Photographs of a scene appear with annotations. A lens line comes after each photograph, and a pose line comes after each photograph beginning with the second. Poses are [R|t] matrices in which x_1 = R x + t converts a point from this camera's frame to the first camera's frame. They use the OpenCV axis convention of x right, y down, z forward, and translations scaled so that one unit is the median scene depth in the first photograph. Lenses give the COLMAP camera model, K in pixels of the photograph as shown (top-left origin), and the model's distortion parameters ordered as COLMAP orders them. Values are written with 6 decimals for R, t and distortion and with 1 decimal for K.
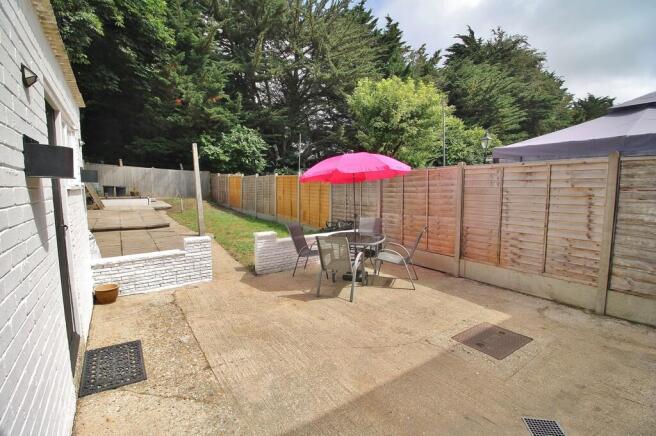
lens RADIAL K [[303.4, 0, 328.0], [0, 303.4, 218.0], [0, 0, 1]] dist [-0.012811, -0.000135]
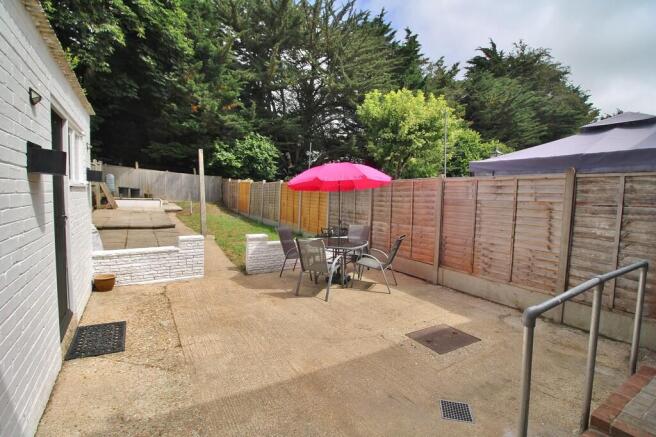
lens RADIAL K [[306.2, 0, 328.0], [0, 306.2, 218.5], [0, 0, 1]] dist [-0.012141, -0.000065]
pose [[0.998420, 0.038101, -0.041313, 0.084240], [-0.039272, 0.998839, -0.027913, 0.011308], [0.040202, 0.029491, 0.998756, -0.061165]]
